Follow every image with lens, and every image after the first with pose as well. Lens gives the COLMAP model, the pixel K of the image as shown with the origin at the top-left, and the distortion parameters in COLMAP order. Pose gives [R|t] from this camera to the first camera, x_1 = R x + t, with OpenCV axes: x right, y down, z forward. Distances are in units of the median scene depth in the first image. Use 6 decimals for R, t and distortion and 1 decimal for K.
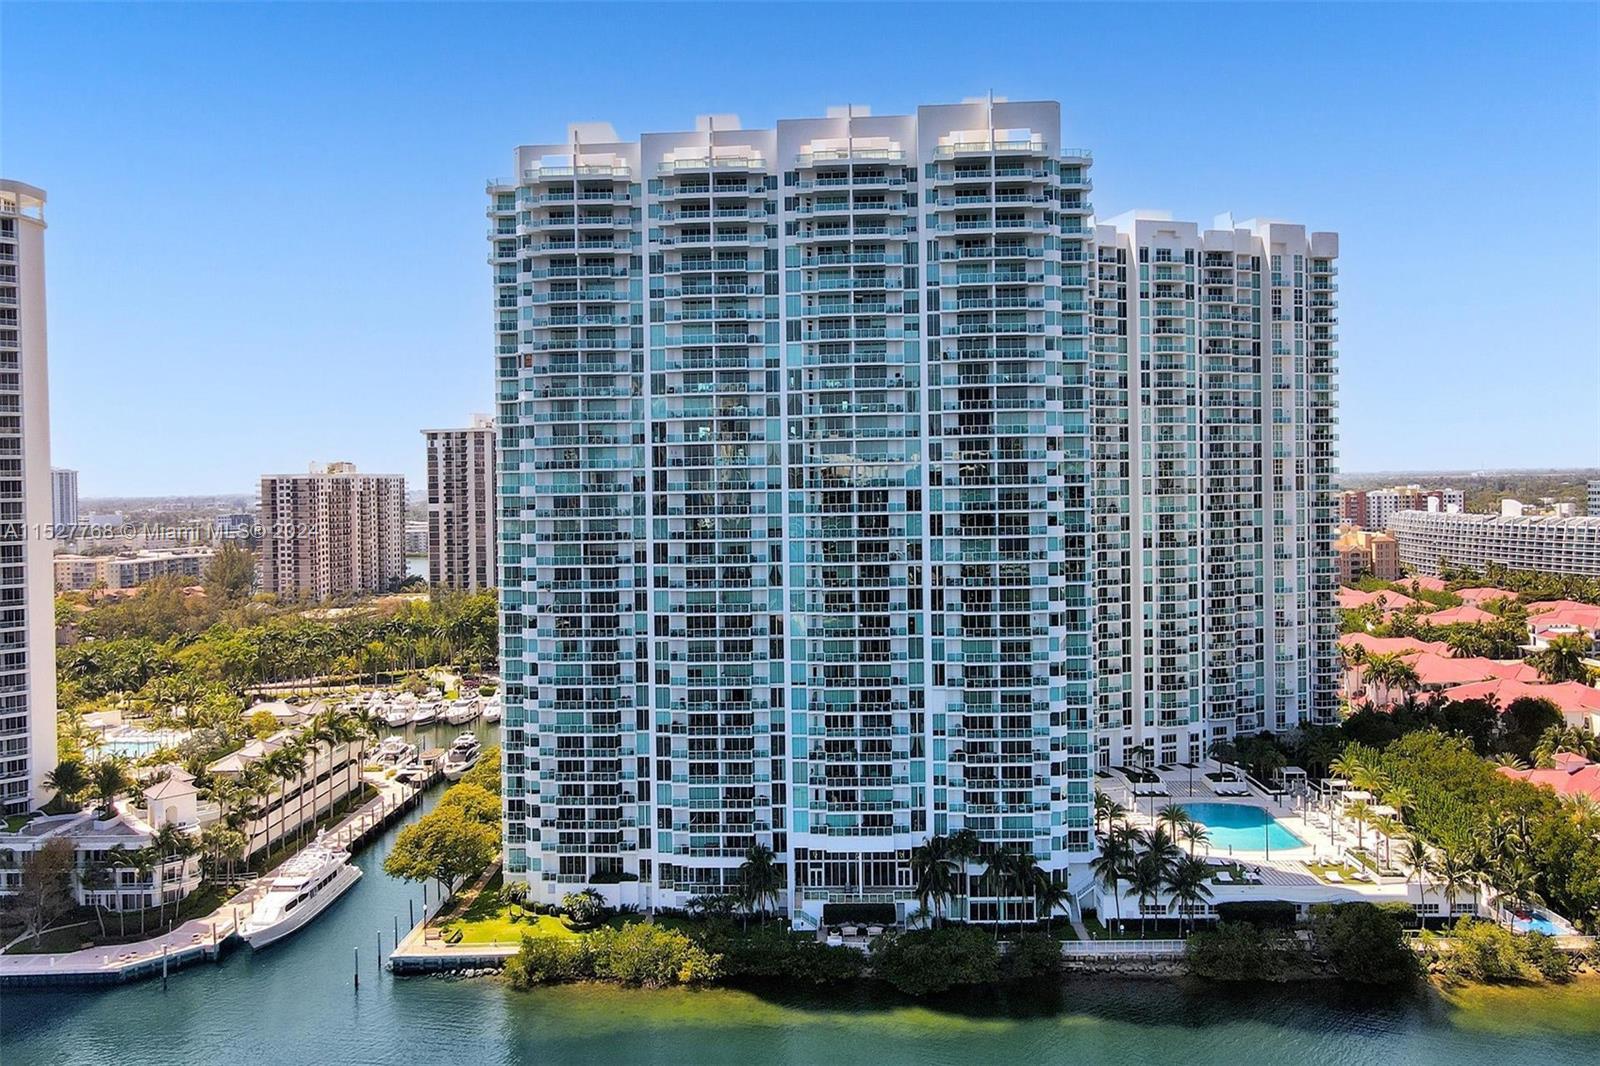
lens RADIAL K [[1097.2, 0, 800.8], [0, 1097.2, 527.4], [0, 0, 1]] dist [0.015017, -0.000639]
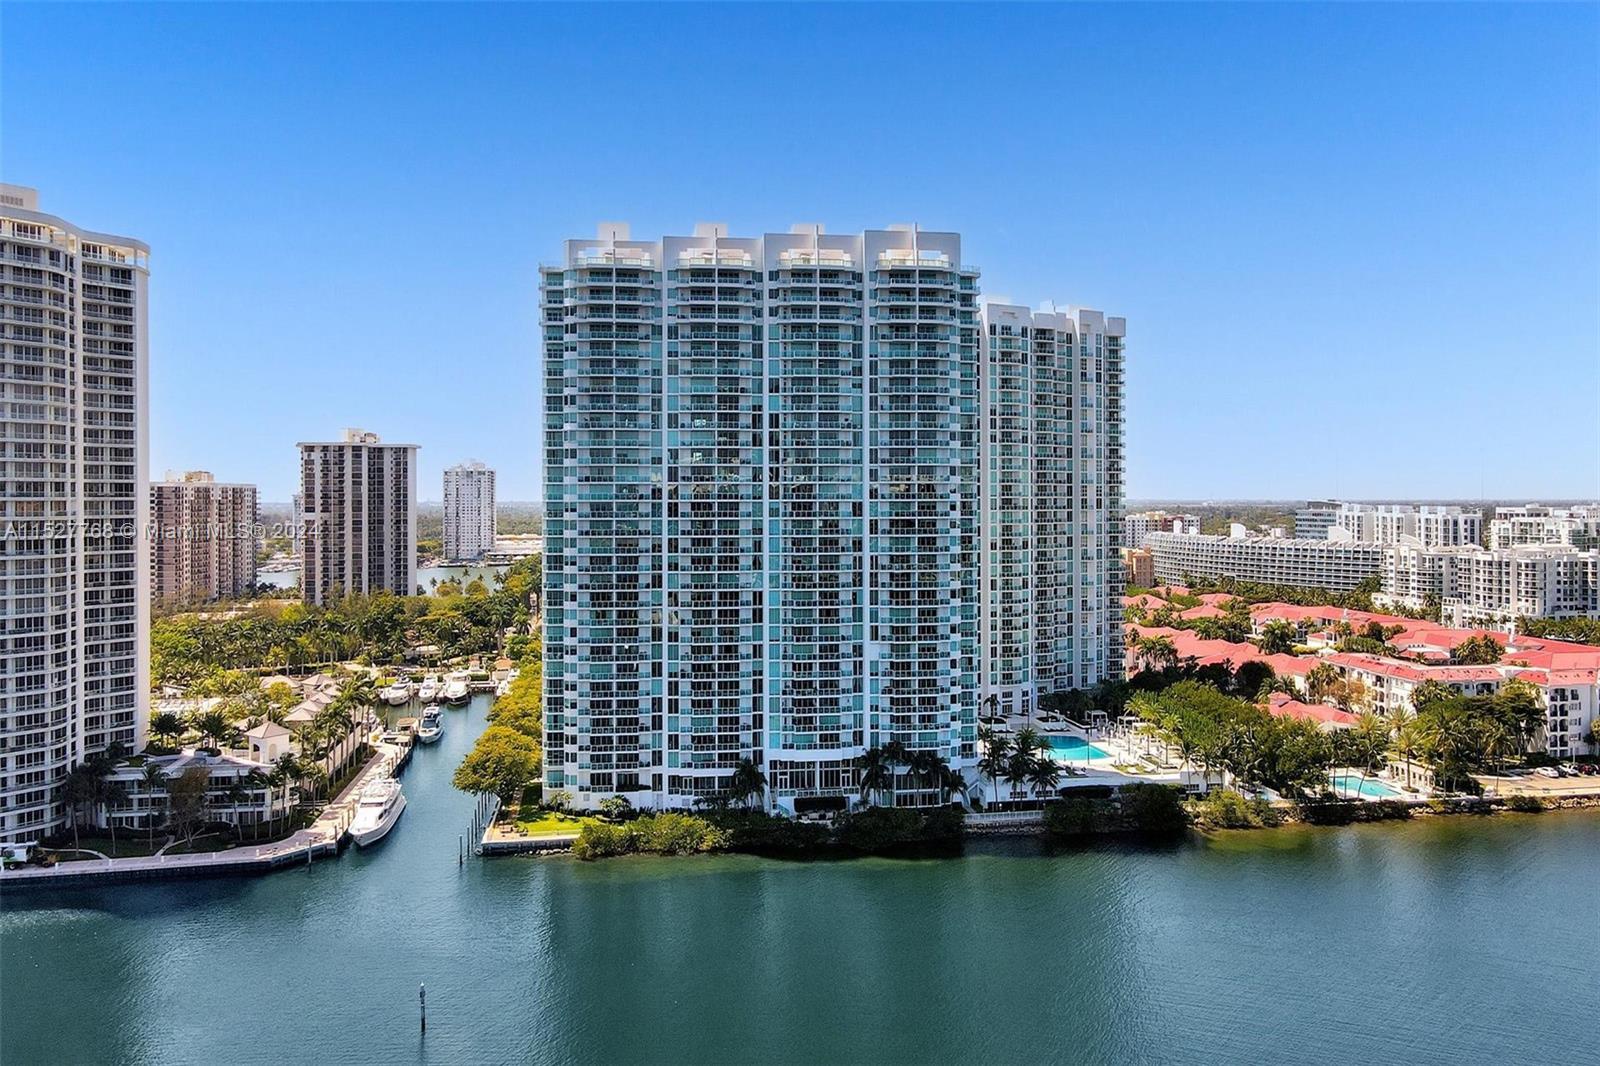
lens RADIAL K [[1097.2, 0, 767.6], [0, 1097.2, 533.6], [0, 0, 1]] dist [0.015017, -0.000639]
pose [[0.985417, 0.011763, 0.169748, -0.240455], [-0.009586, 0.999861, -0.013637, 0.026196], [-0.169885, 0.011811, 0.985393, -0.350635]]
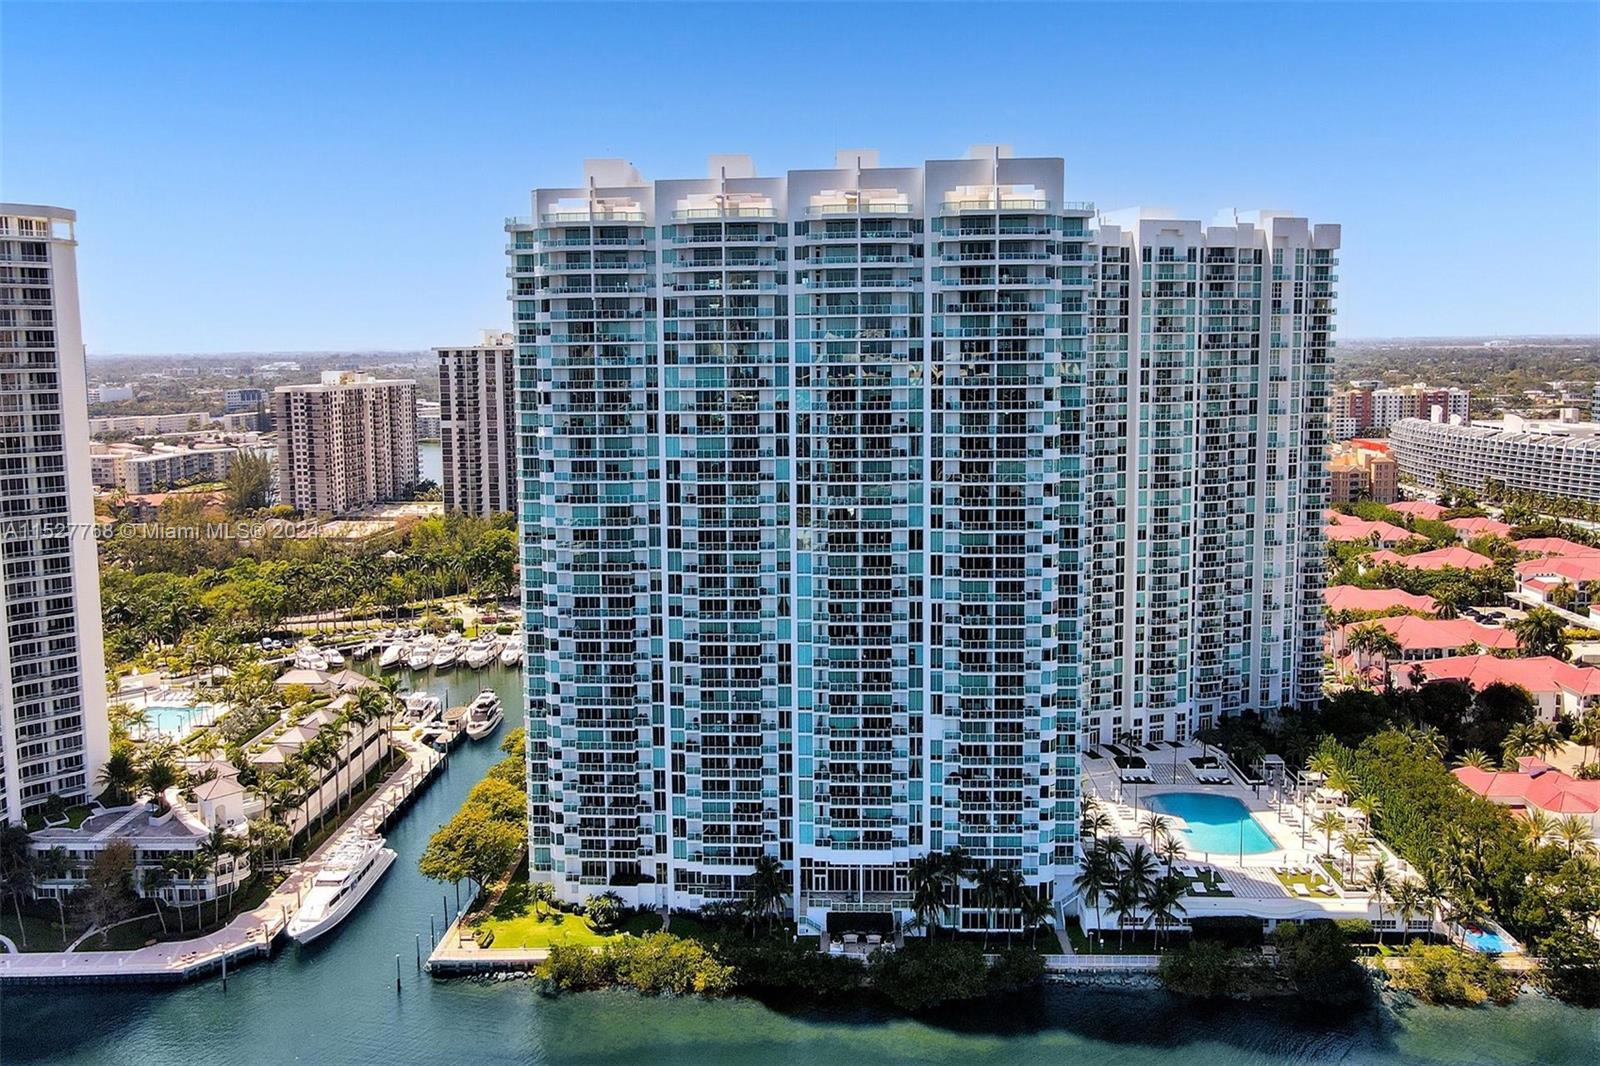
lens RADIAL K [[1097.2, 0, 800.3], [0, 1097.2, 475.3], [0, 0, 1]] dist [0.015017, -0.000639]
pose [[0.999957, 0.007289, -0.005717, -0.002056], [-0.006811, 0.996809, 0.079532, -0.163901], [0.006279, -0.079489, 0.996816, -0.042659]]
